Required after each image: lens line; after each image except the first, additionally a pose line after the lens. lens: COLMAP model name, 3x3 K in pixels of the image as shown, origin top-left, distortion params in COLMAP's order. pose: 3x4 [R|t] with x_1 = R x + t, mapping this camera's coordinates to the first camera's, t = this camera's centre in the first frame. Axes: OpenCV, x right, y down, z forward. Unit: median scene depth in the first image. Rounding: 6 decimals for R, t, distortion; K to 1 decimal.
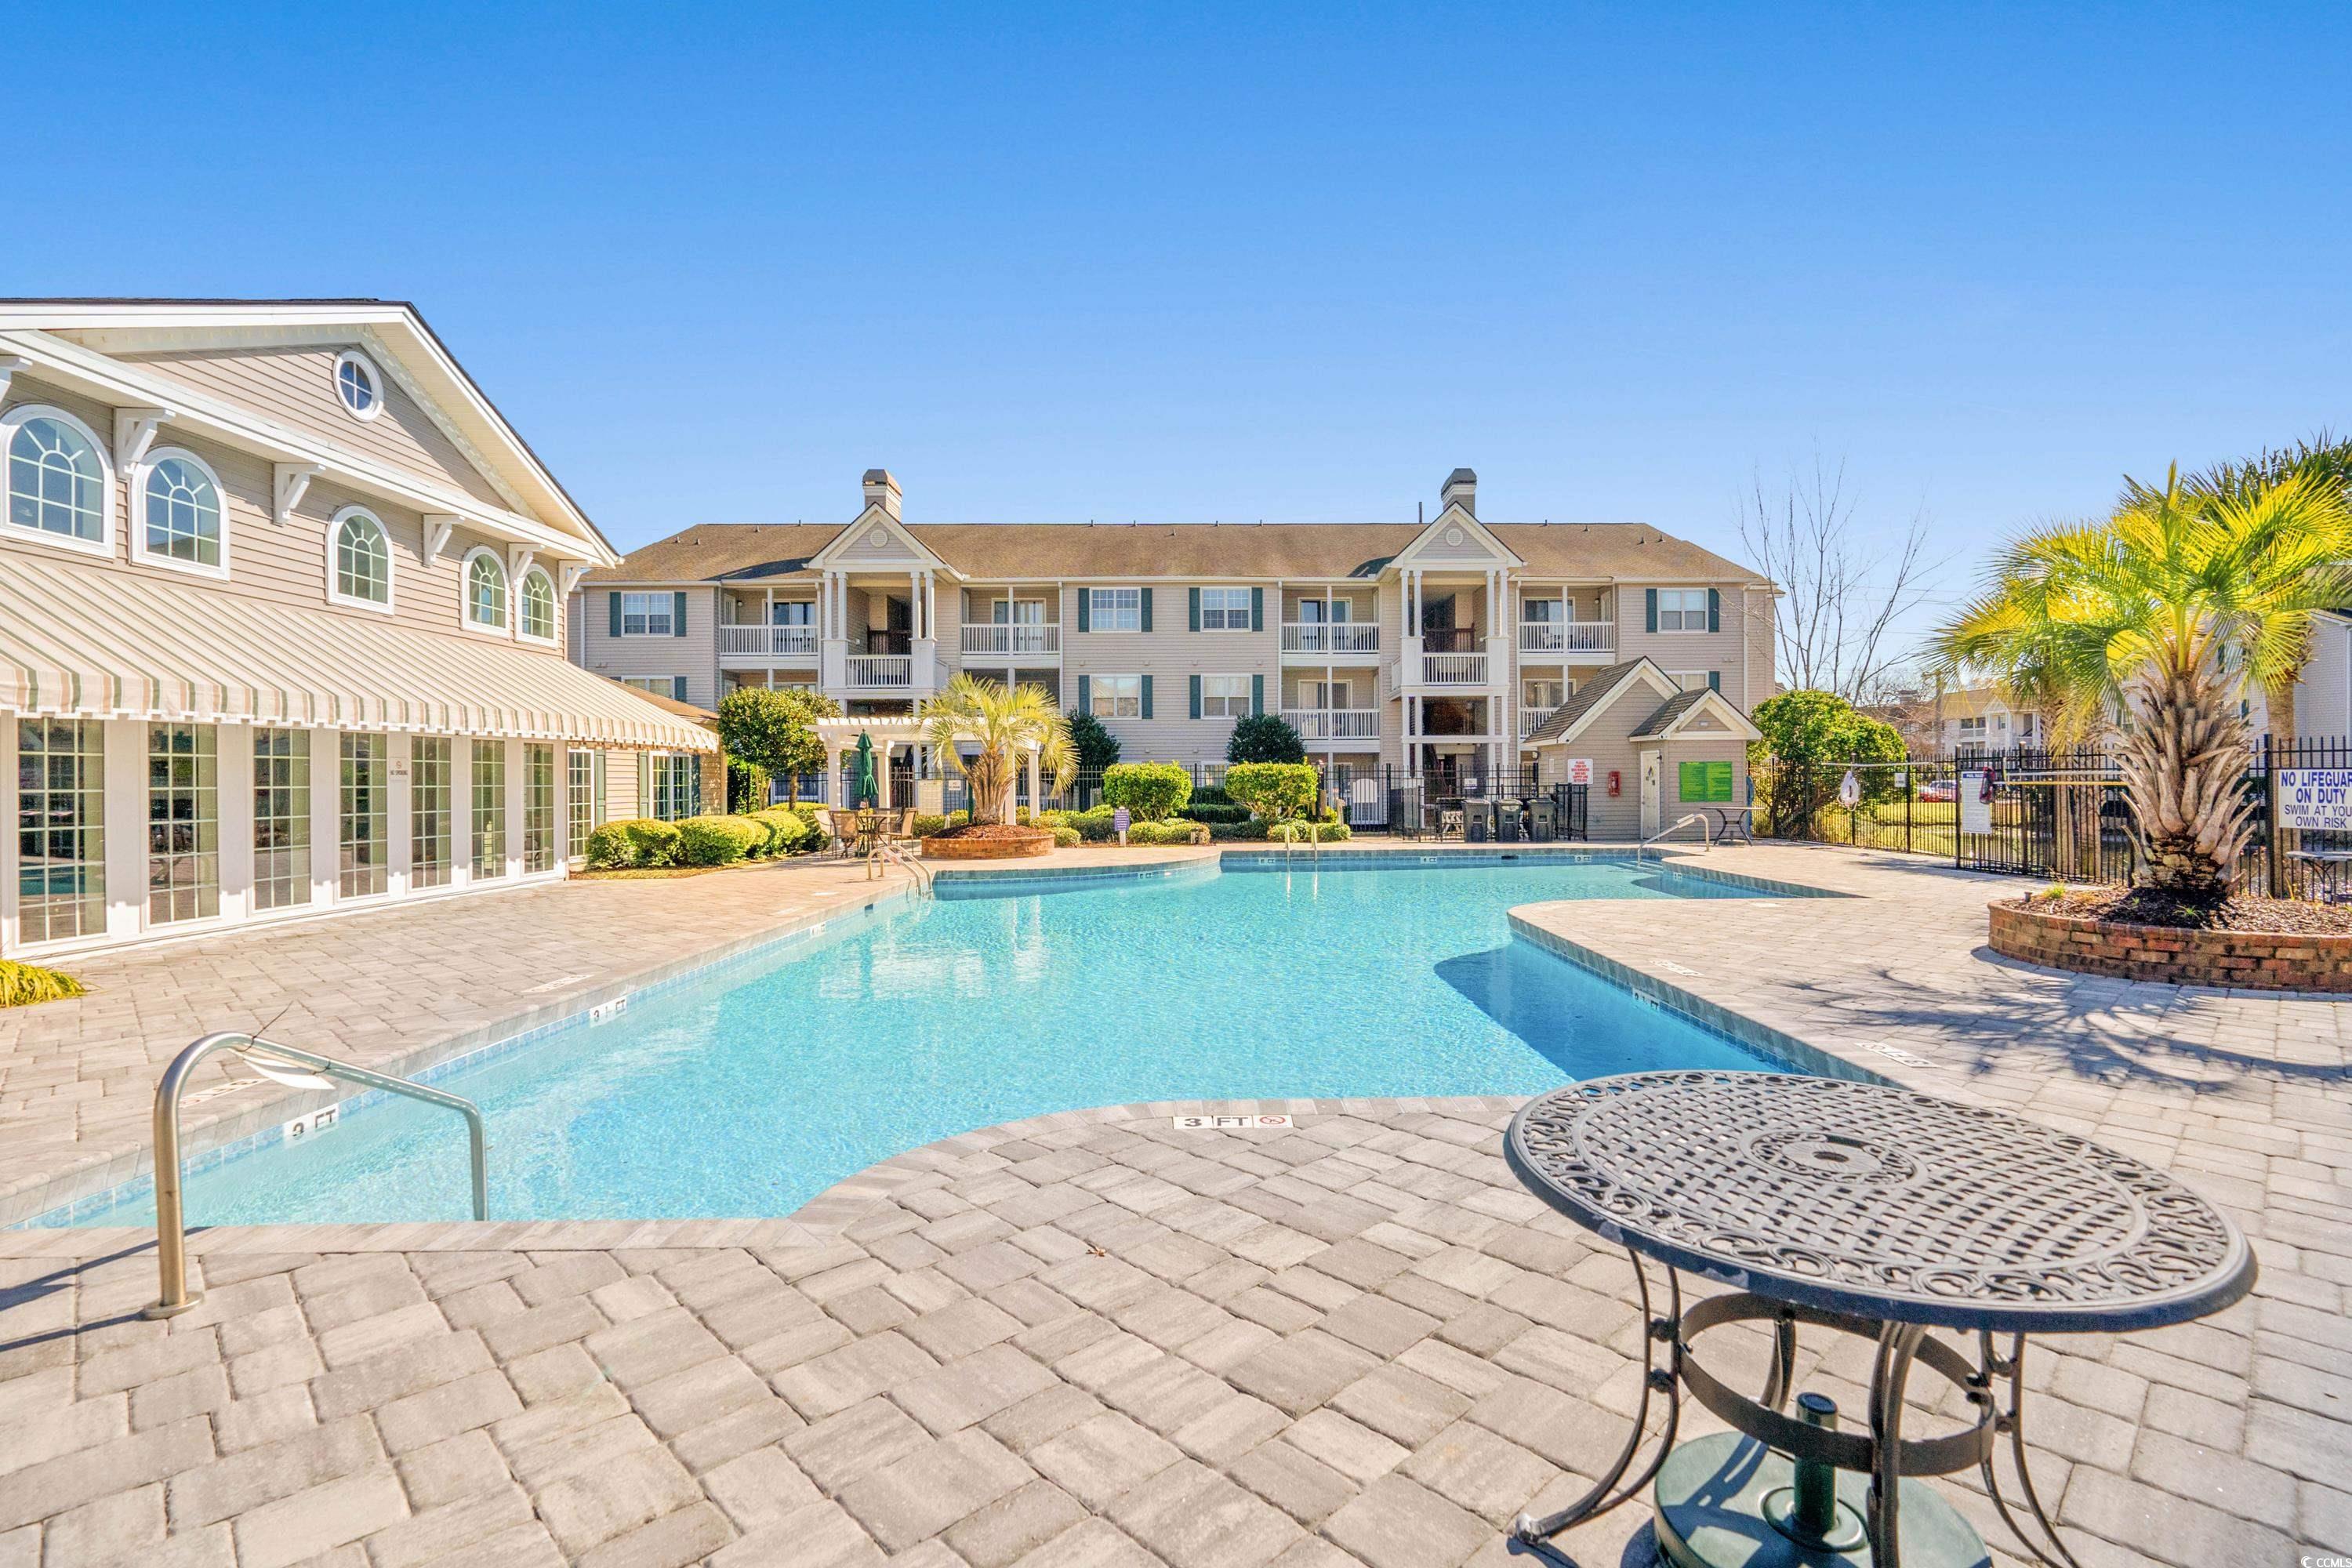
lens RADIAL K [[1080.4, 0, 1179.9], [0, 1080.4, 775.9], [0, 0, 1]] dist [-0.004185, 0.000551]
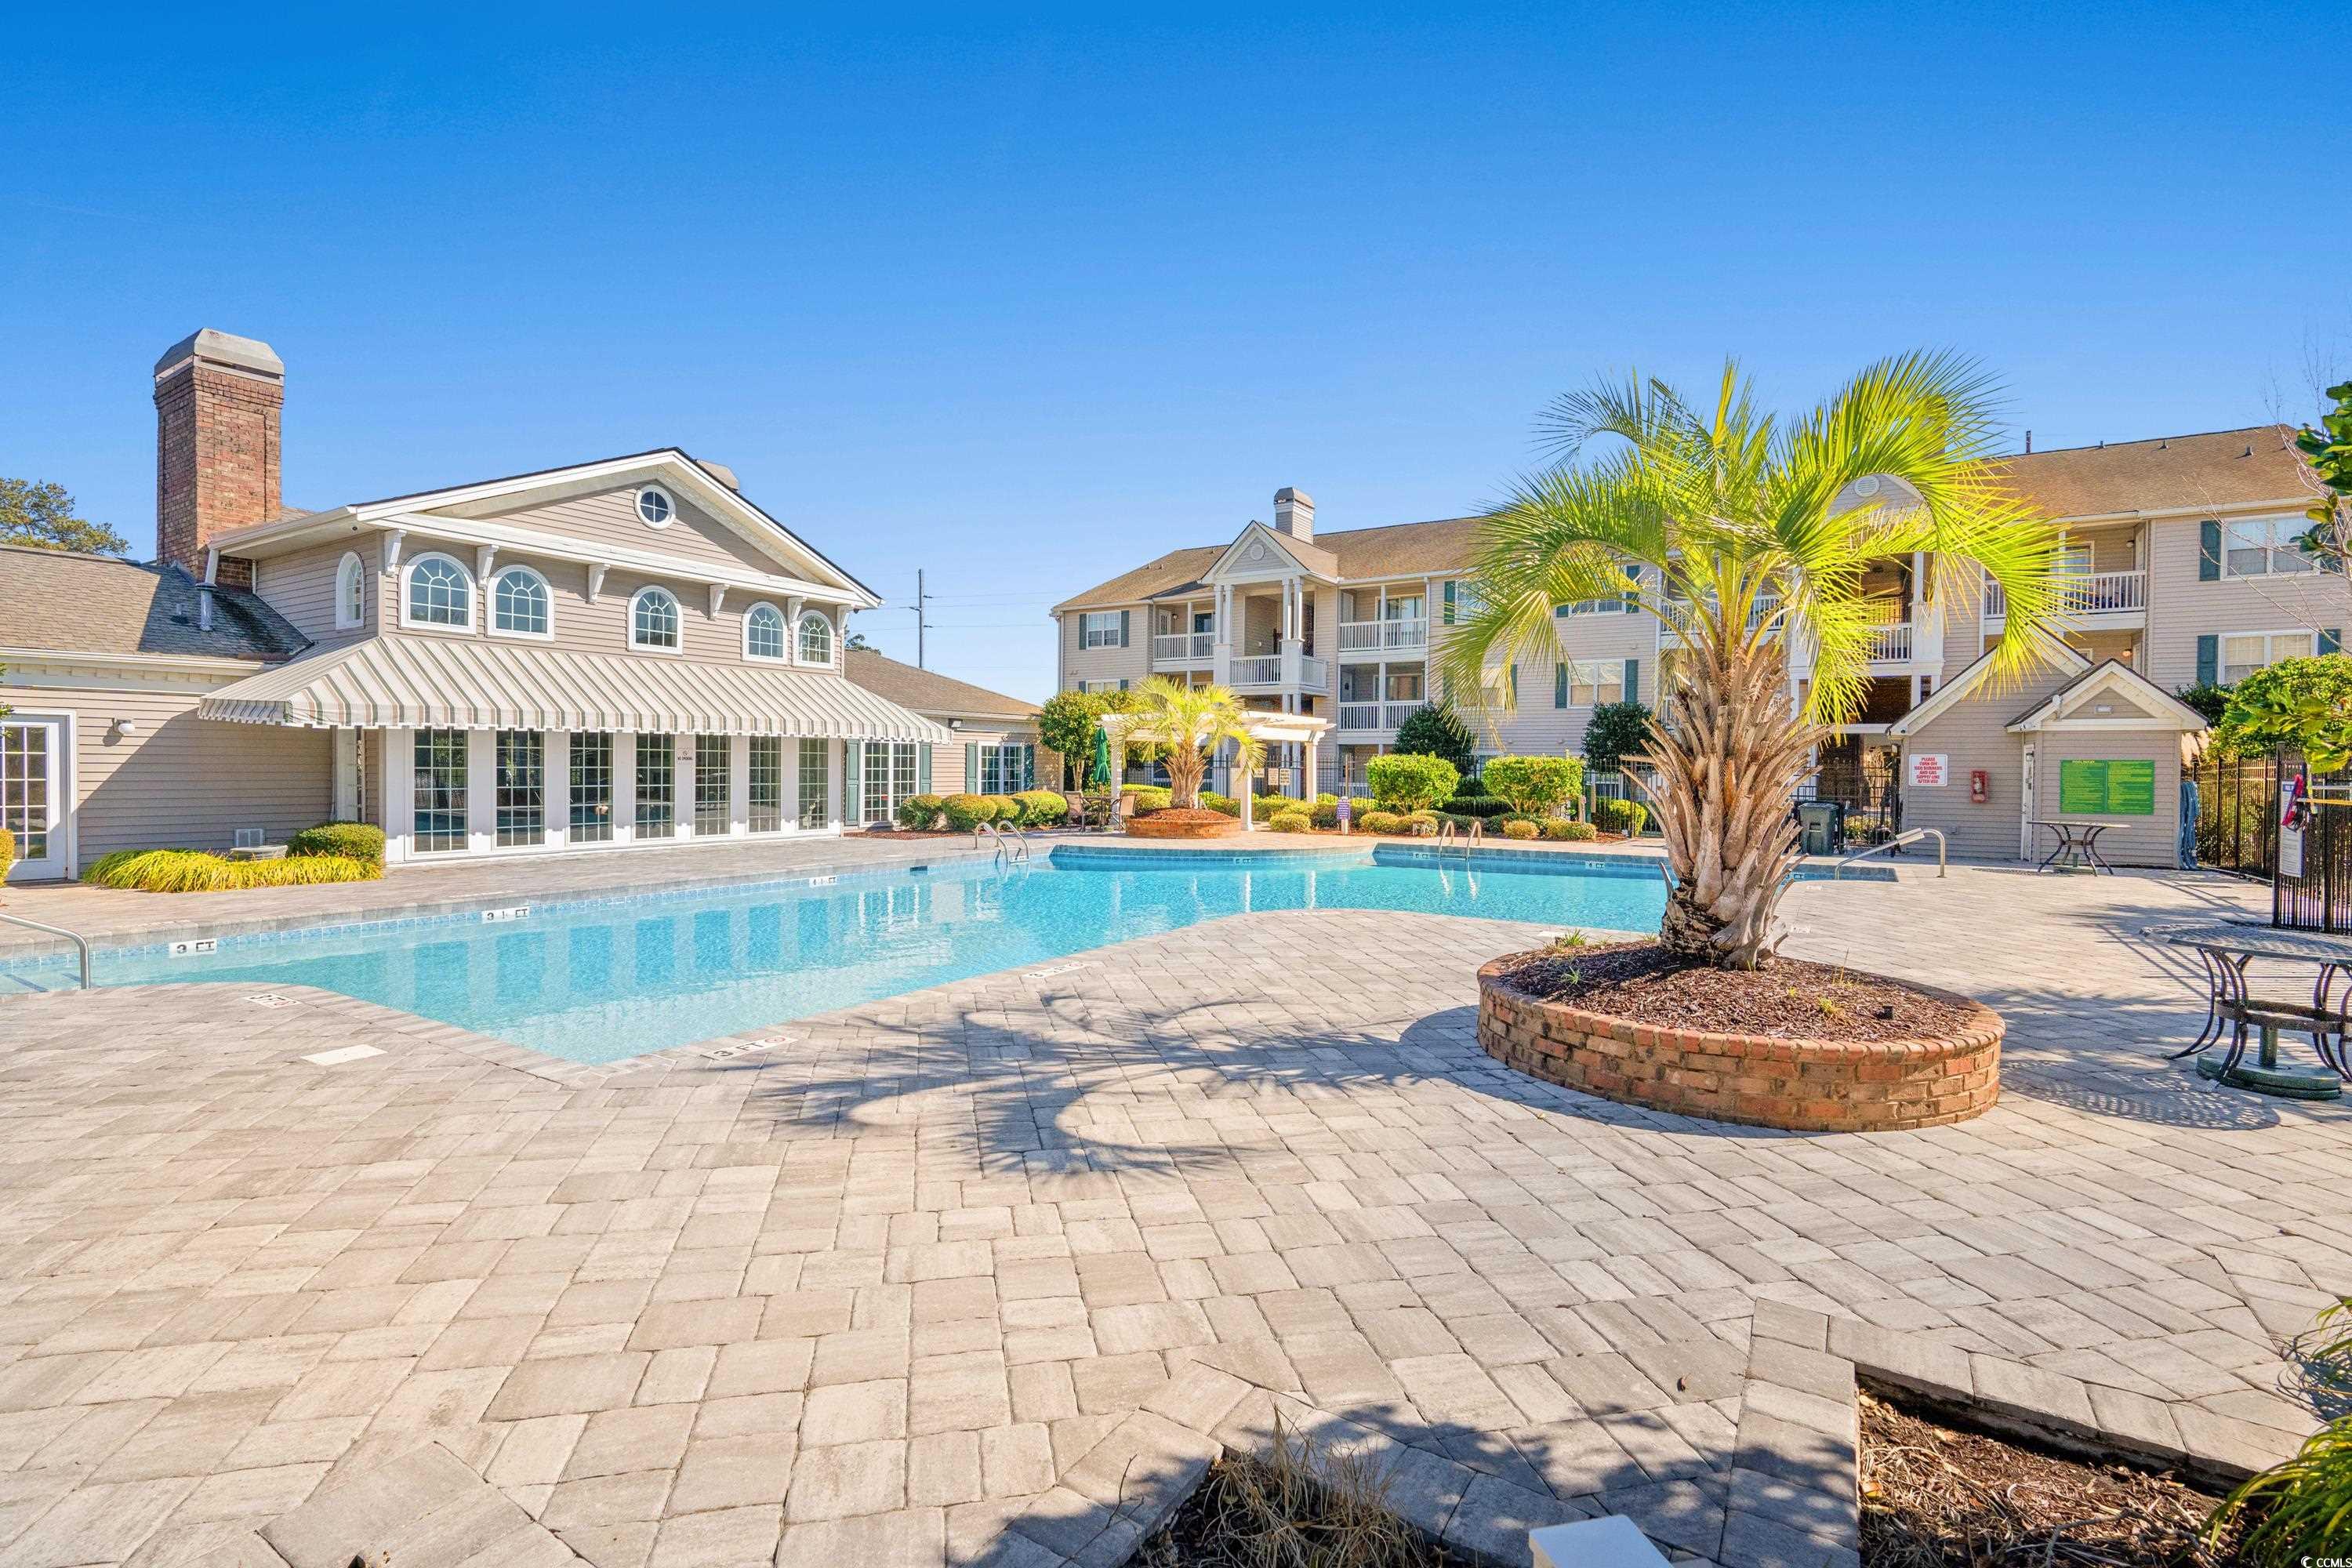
lens RADIAL K [[1018.0, 0, 1172.5], [0, 1018.0, 773.9], [0, 0, 1]] dist [-0.002941, 0.000078]
pose [[0.850957, 0.018977, -0.524893, 0.483286], [-0.012701, 0.999798, 0.015556, -0.010020], [0.525083, -0.006571, 0.851026, 0.114223]]
